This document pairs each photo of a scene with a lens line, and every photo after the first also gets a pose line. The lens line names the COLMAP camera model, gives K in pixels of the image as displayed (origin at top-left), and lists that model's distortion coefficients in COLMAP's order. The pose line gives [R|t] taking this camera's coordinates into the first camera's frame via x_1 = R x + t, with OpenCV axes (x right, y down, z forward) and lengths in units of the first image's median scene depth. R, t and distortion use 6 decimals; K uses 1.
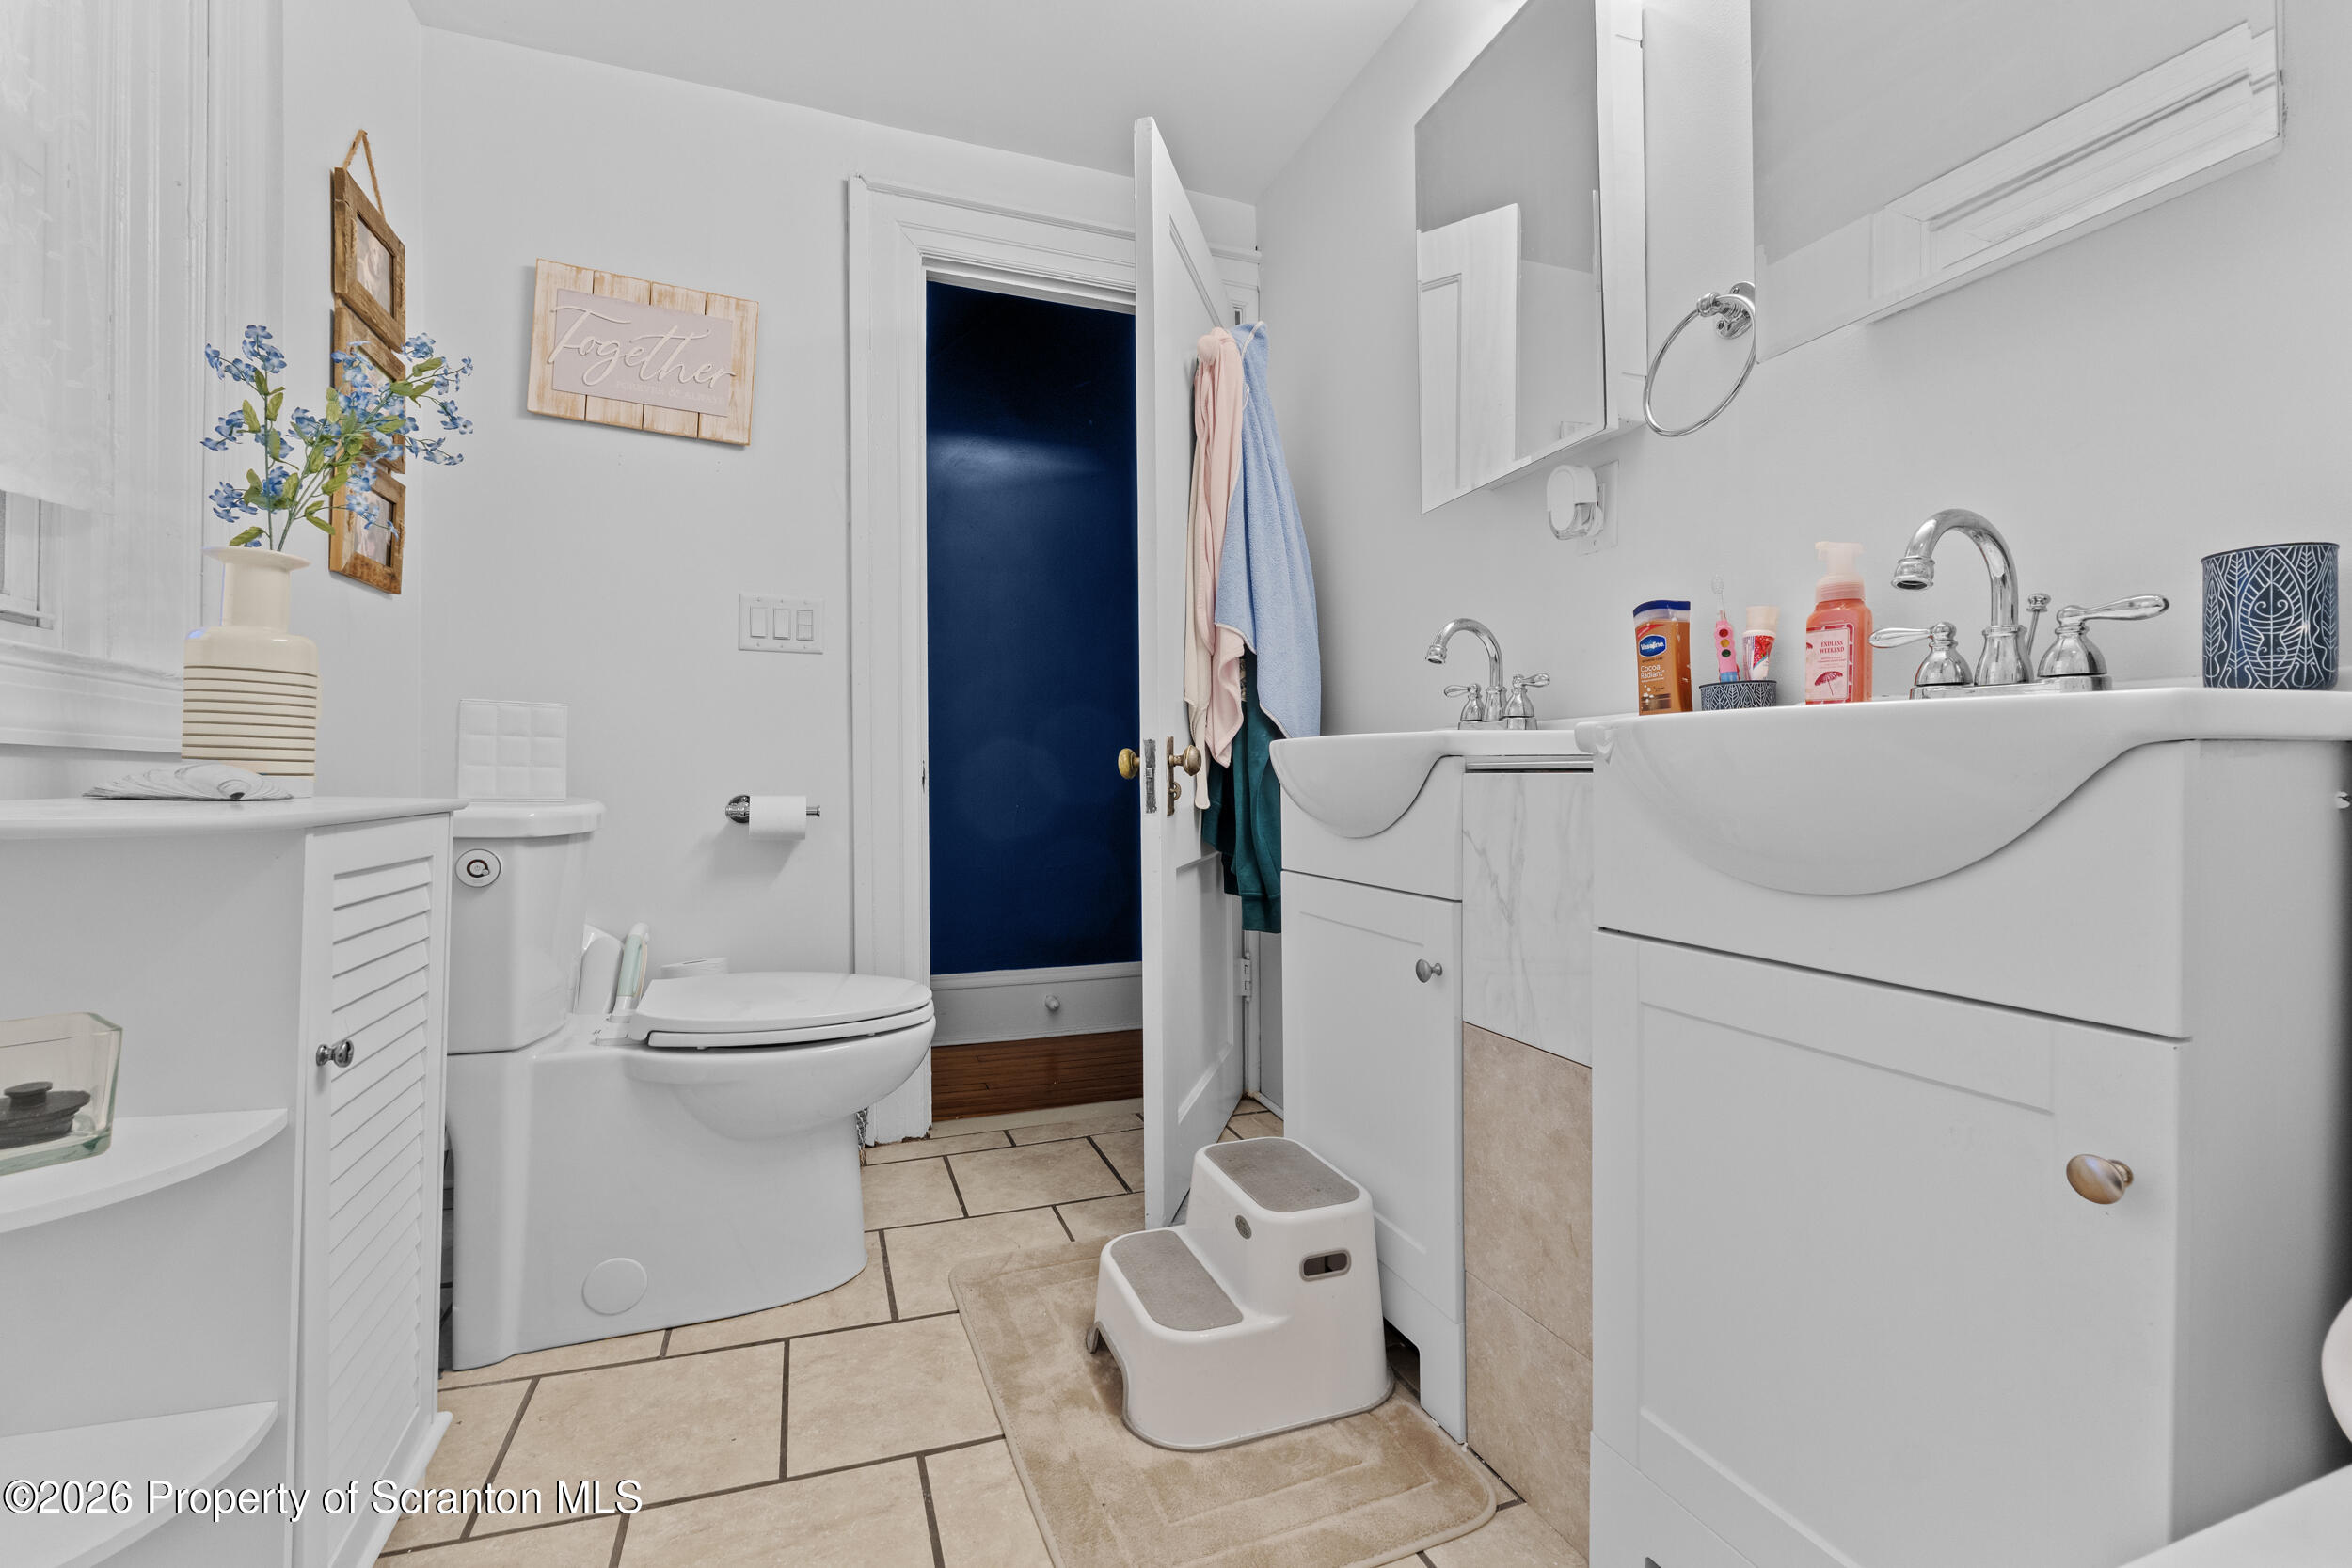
lens RADIAL K [[985.2, 0, 1170.7], [0, 985.2, 777.0], [0, 0, 1]] dist [0.000121, 0.000008]
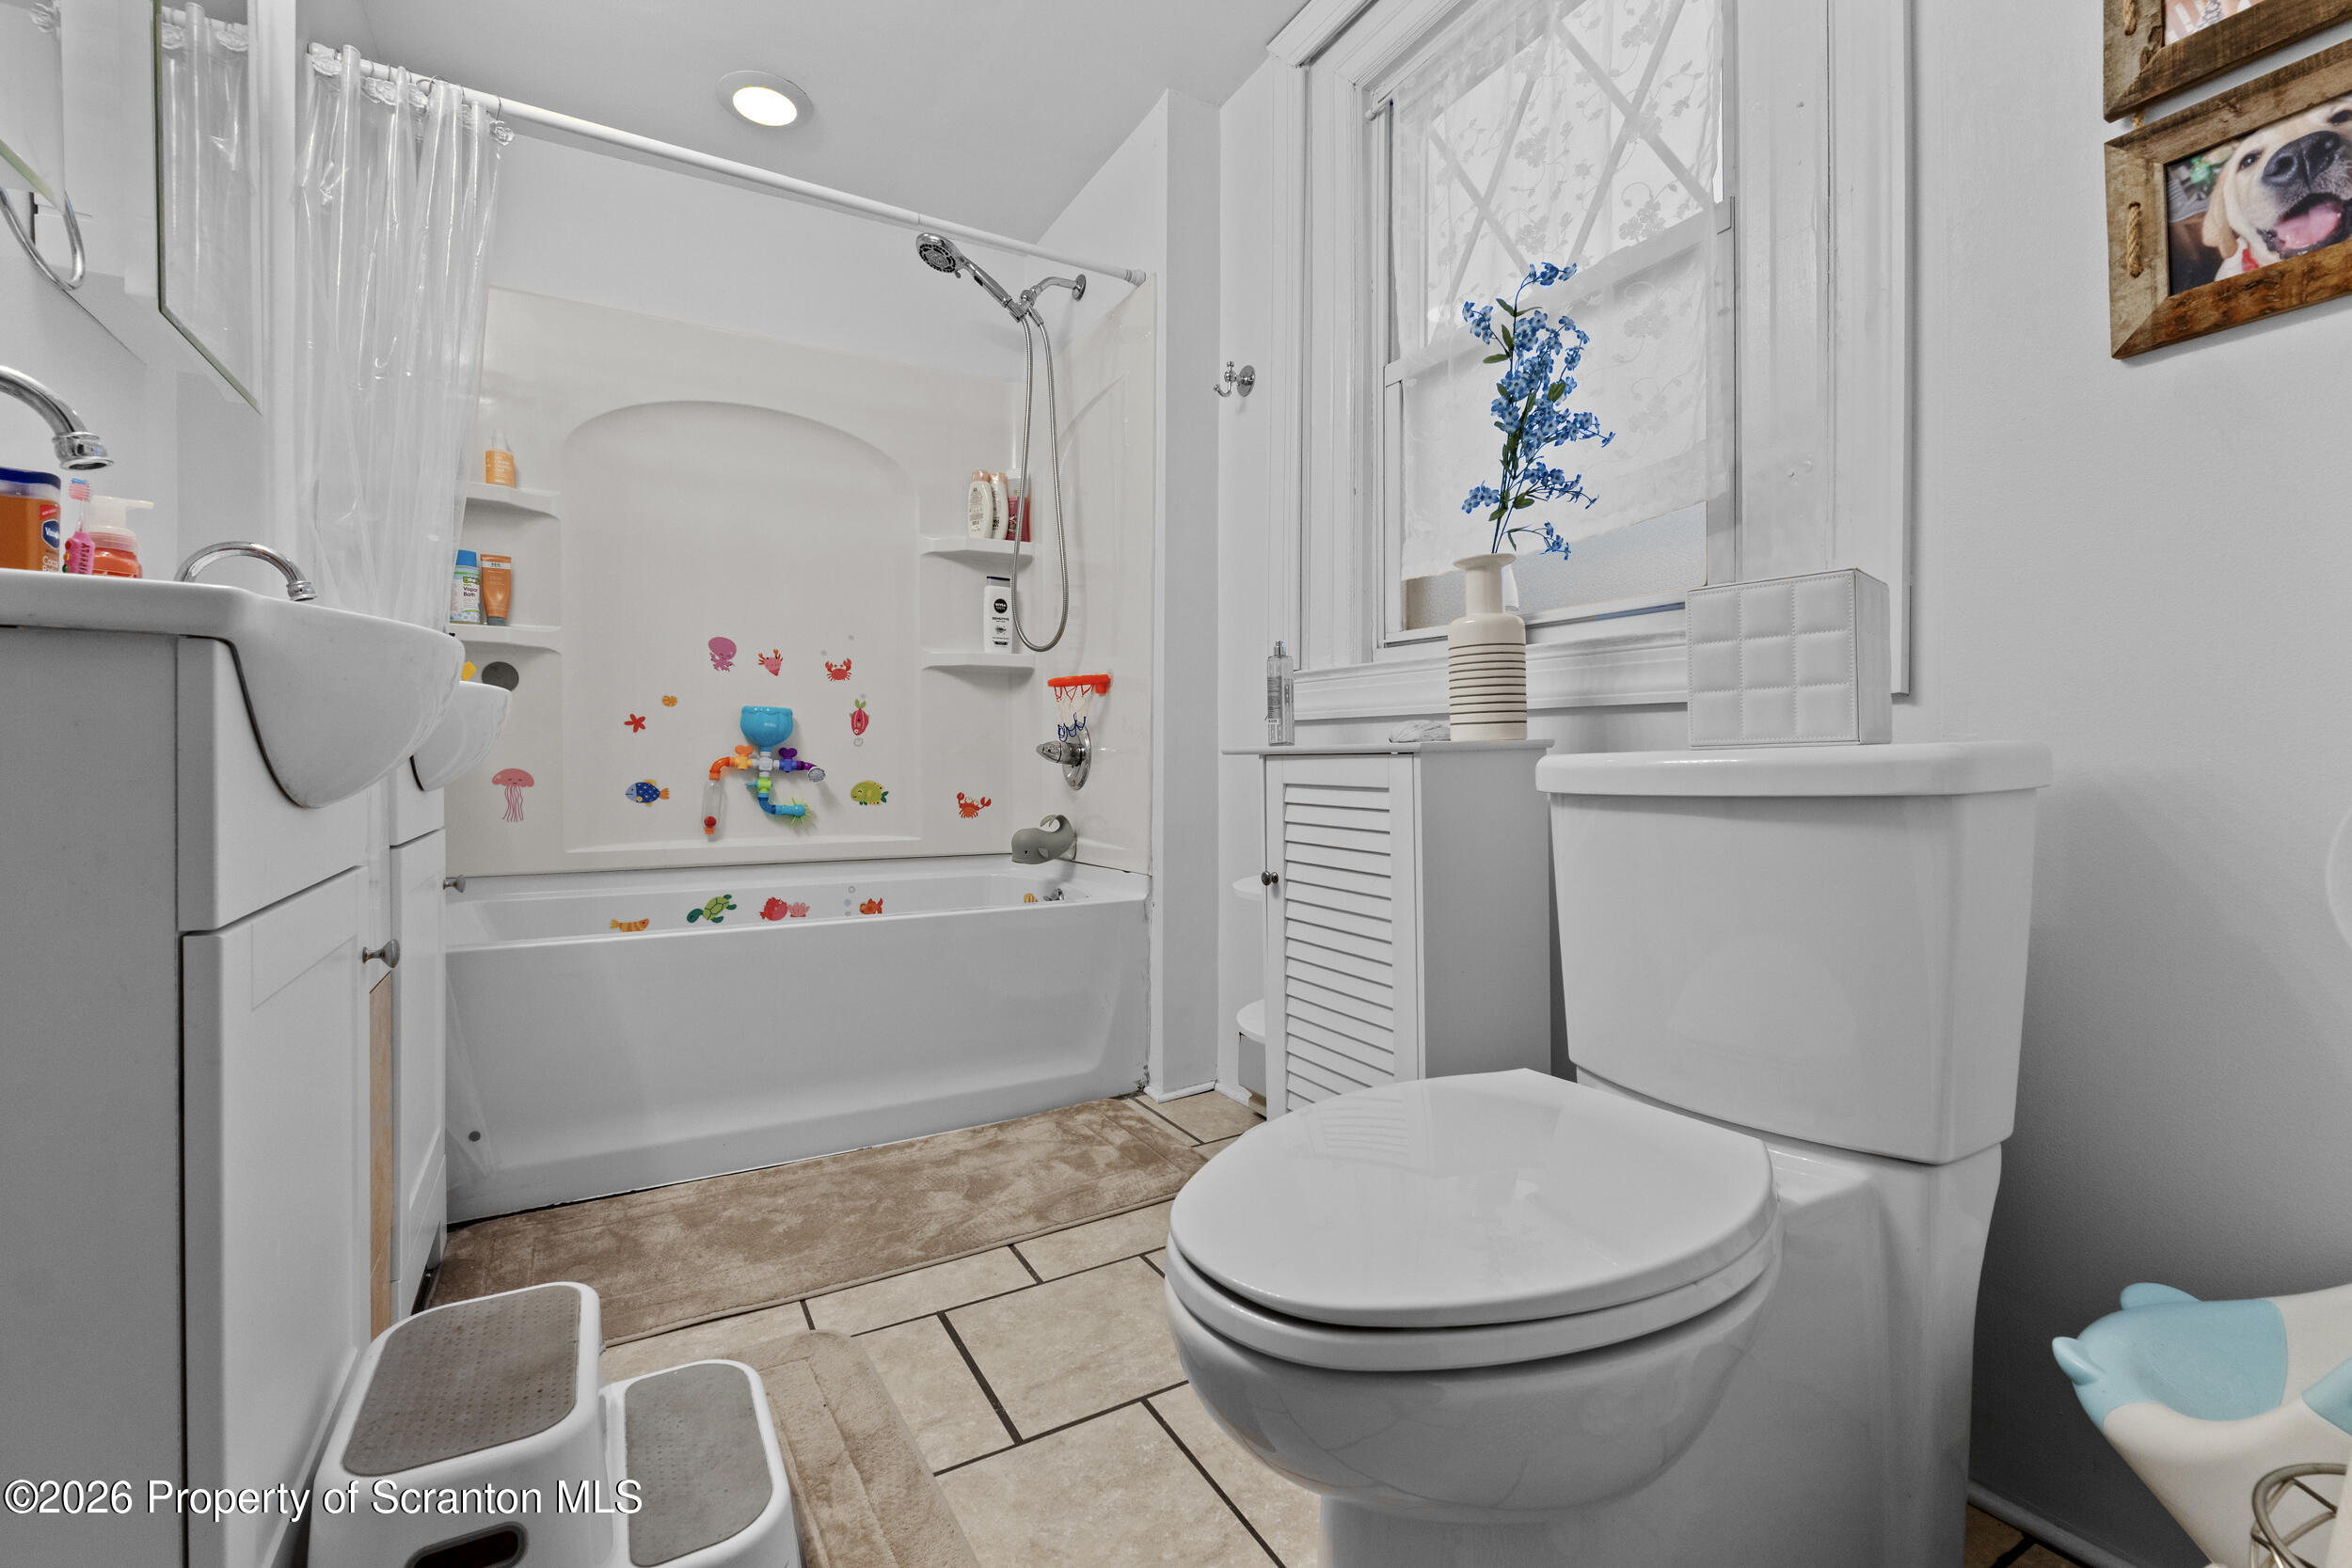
lens RADIAL K [[985.2, 0, 1175.0], [0, 985.2, 768.5], [0, 0, 1]] dist [0.000121, 0.000008]
pose [[-0.986538, 0.002402, -0.163512, -0.233311], [0.002475, 0.999997, -0.000241, 0.040985], [0.163511, -0.000642, -0.986541, 1.839052]]
